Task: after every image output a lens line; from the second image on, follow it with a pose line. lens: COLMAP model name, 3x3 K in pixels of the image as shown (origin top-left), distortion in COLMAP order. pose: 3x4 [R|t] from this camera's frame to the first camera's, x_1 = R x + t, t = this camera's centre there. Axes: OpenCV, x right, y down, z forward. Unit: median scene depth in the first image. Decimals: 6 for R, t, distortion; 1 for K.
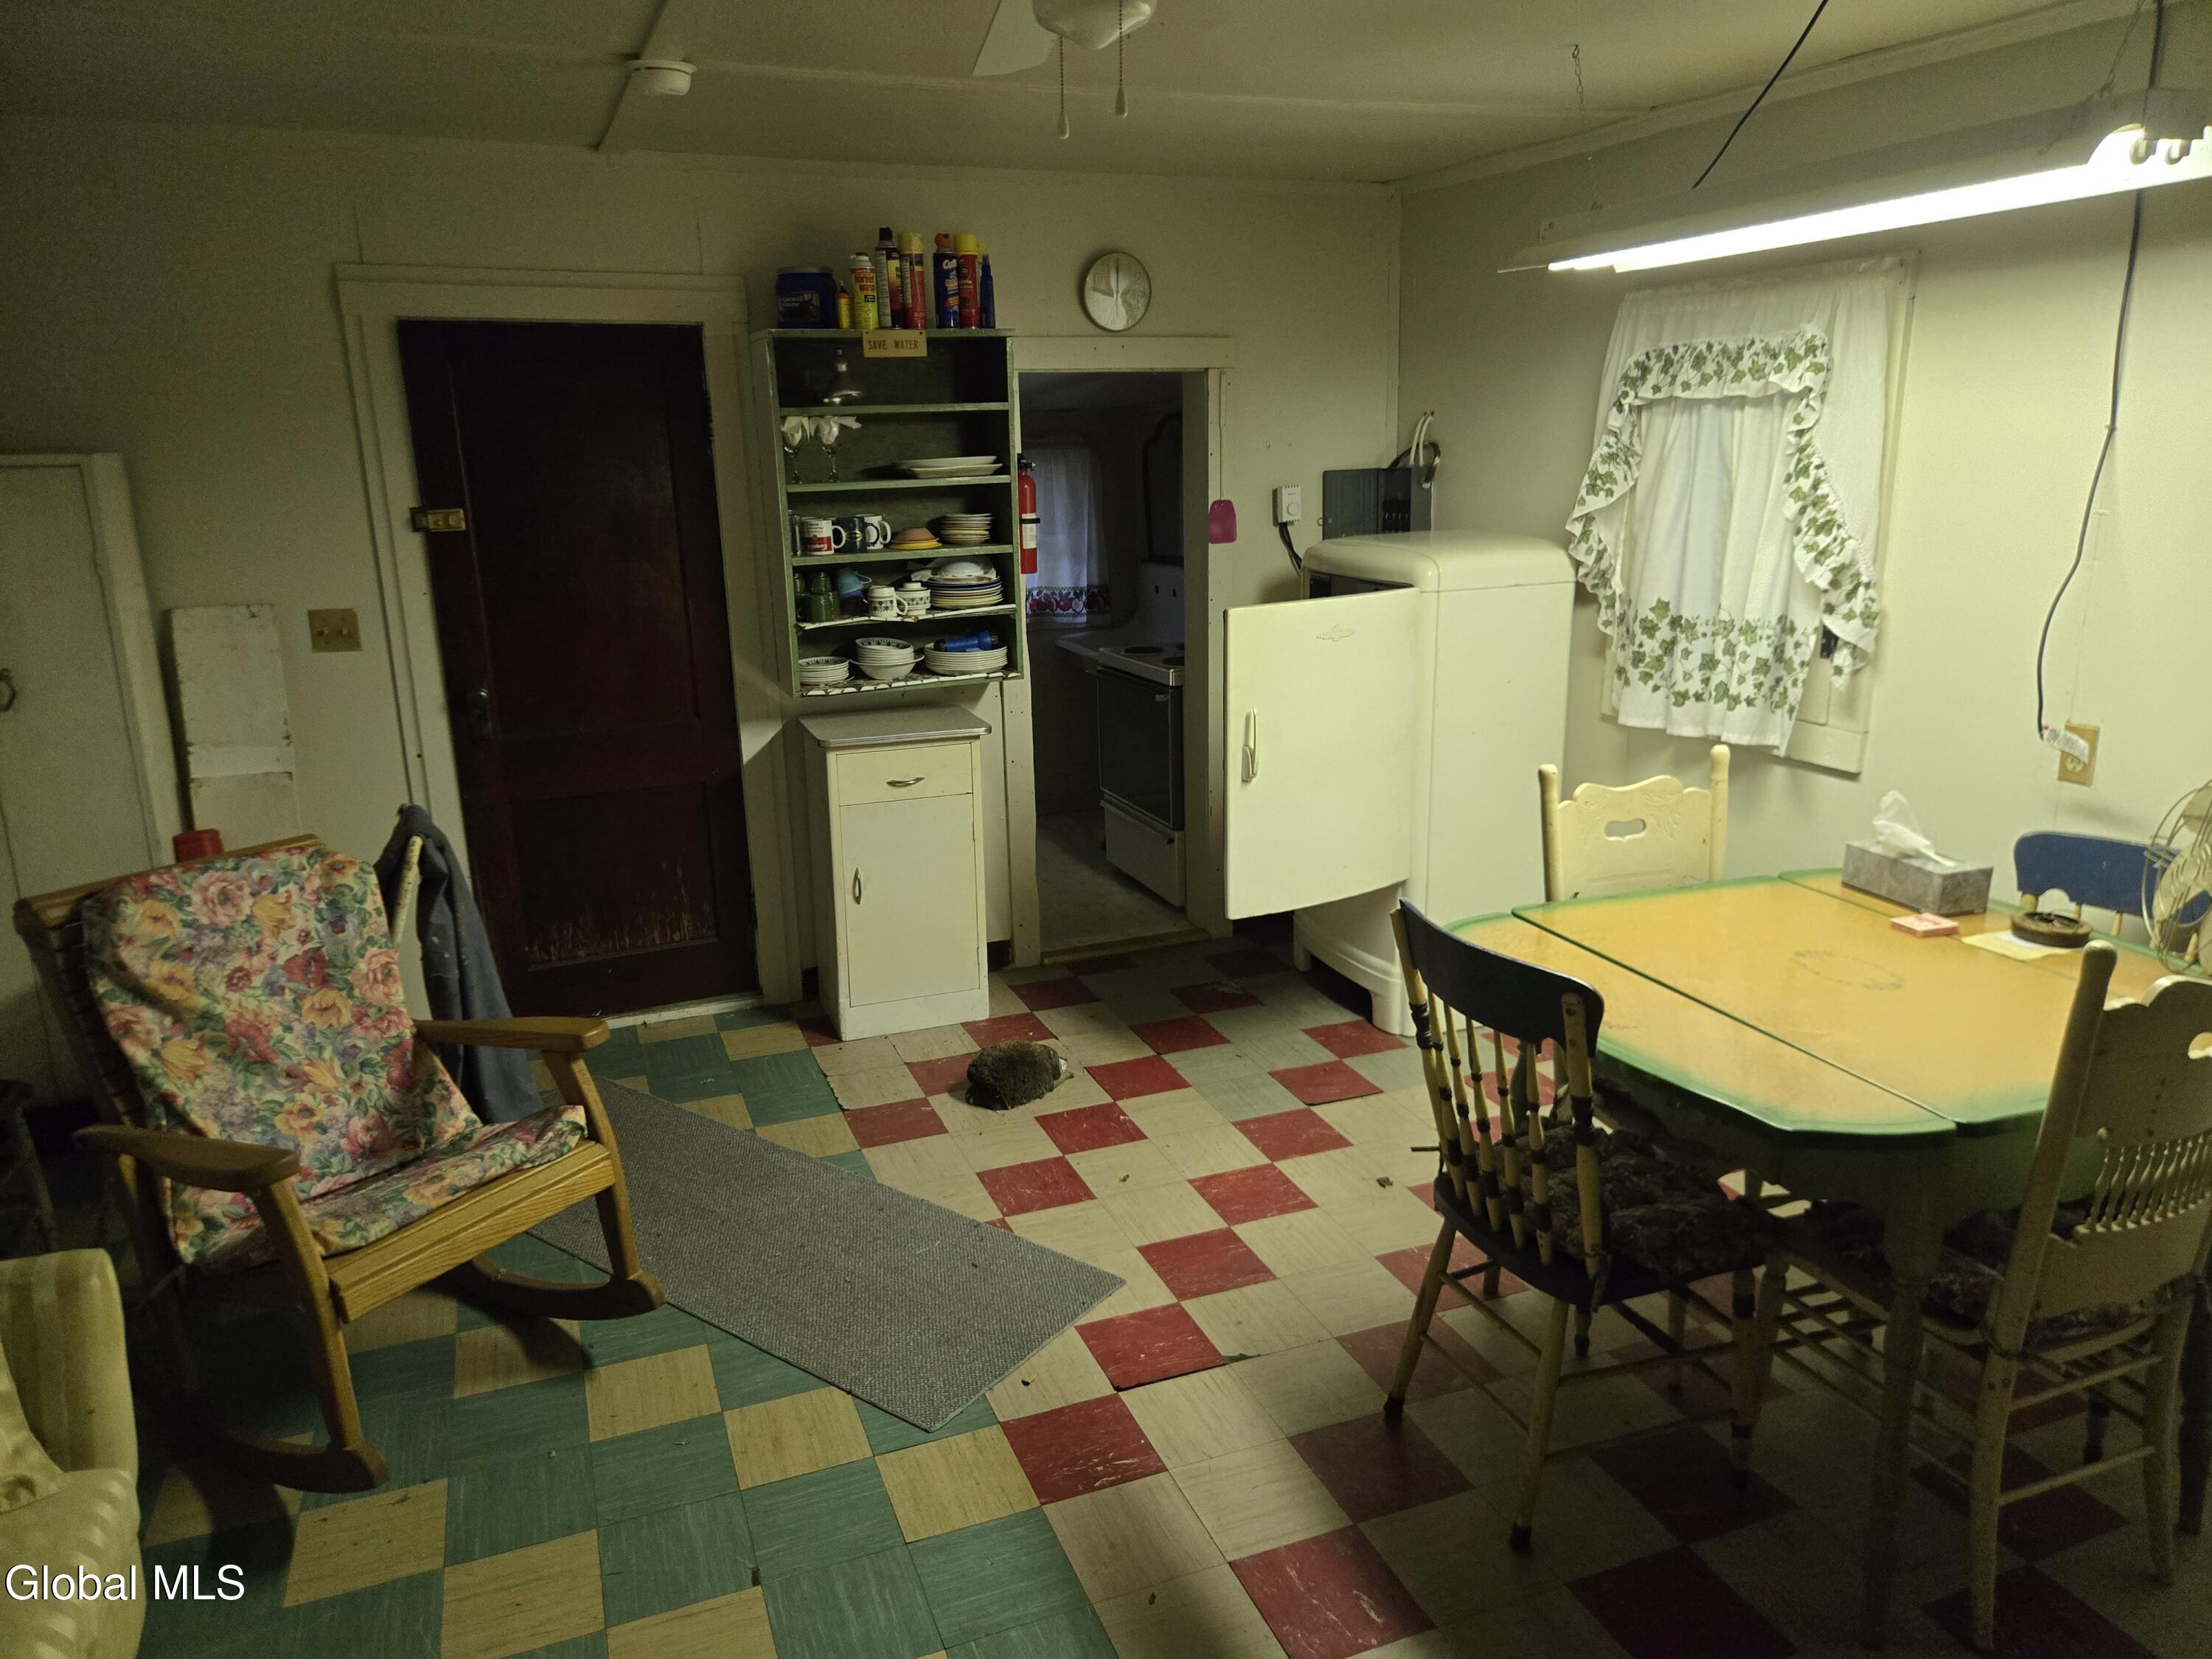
lens RADIAL K [[1494.5, 0, 1099.6], [0, 1494.5, 832.9], [0, 0, 1]] dist [-0.002177, -0.000719]
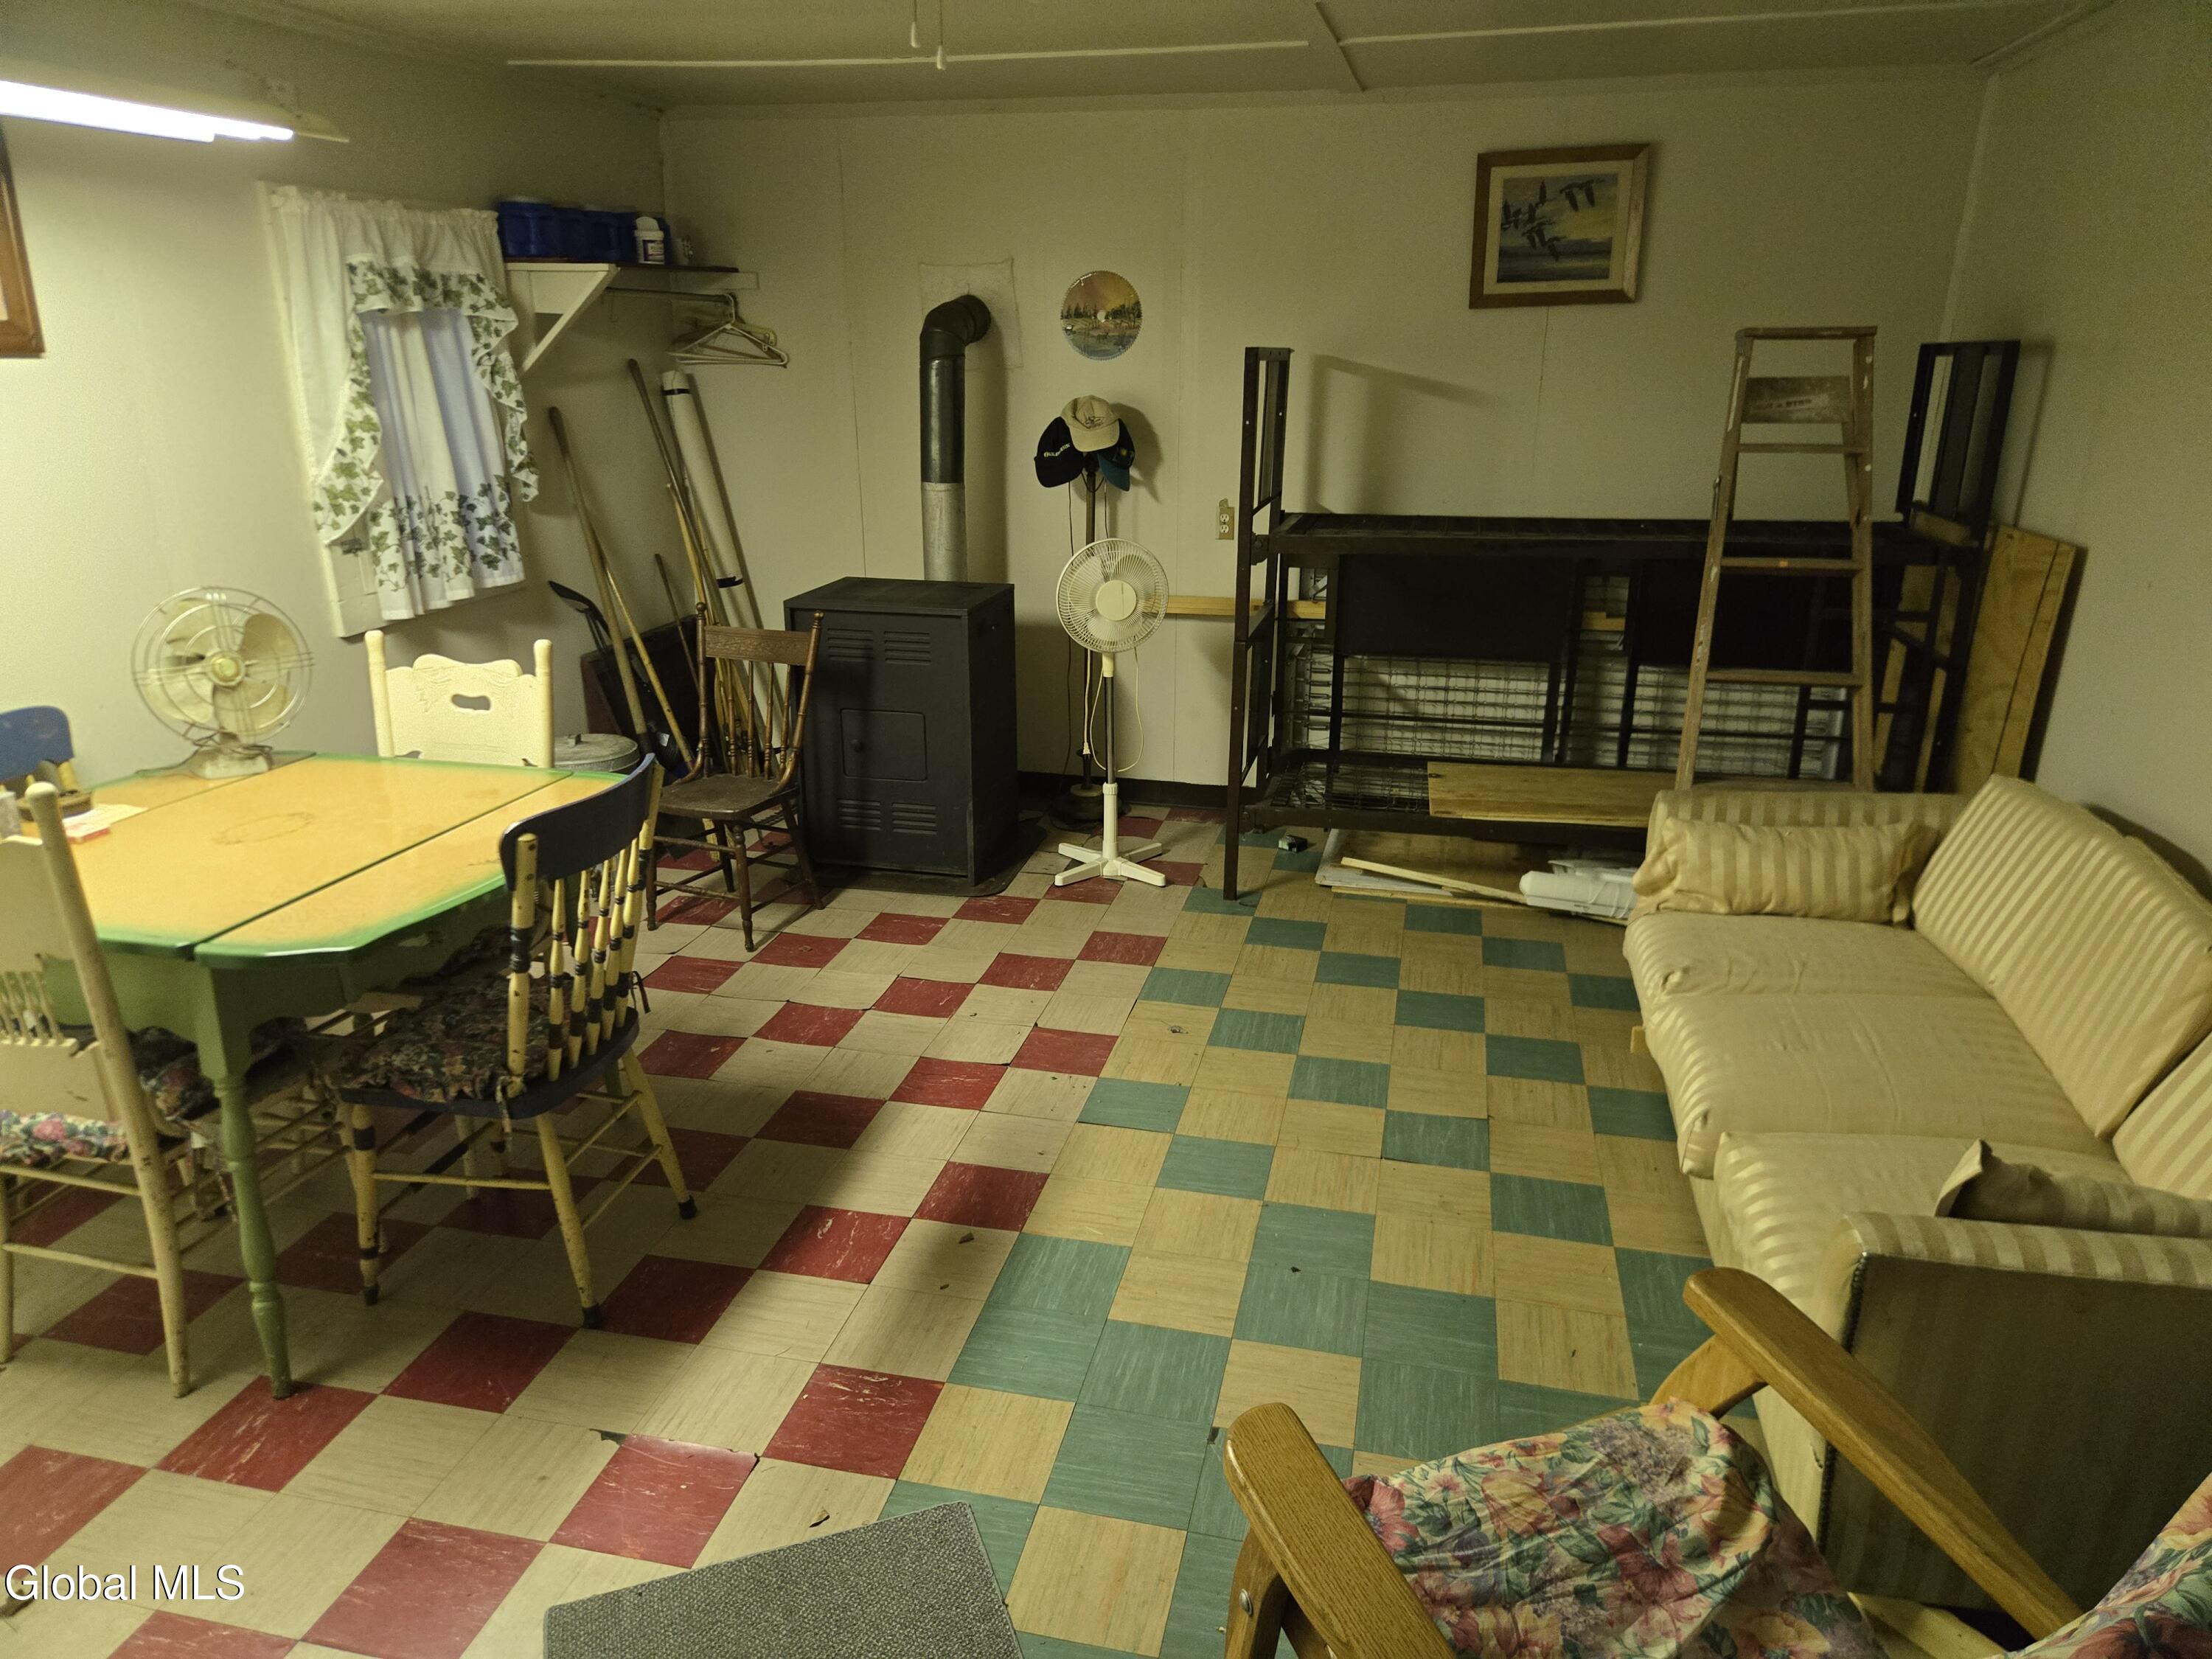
lens RADIAL K [[1494.5, 0, 1098.9], [0, 1494.5, 828.8], [0, 0, 1]] dist [-0.002177, -0.000719]
pose [[-0.832953, -0.149533, 0.532756, -0.552519], [0.148535, 0.867036, 0.475589, -0.314383], [-0.533035, 0.475277, -0.699990, 1.328607]]
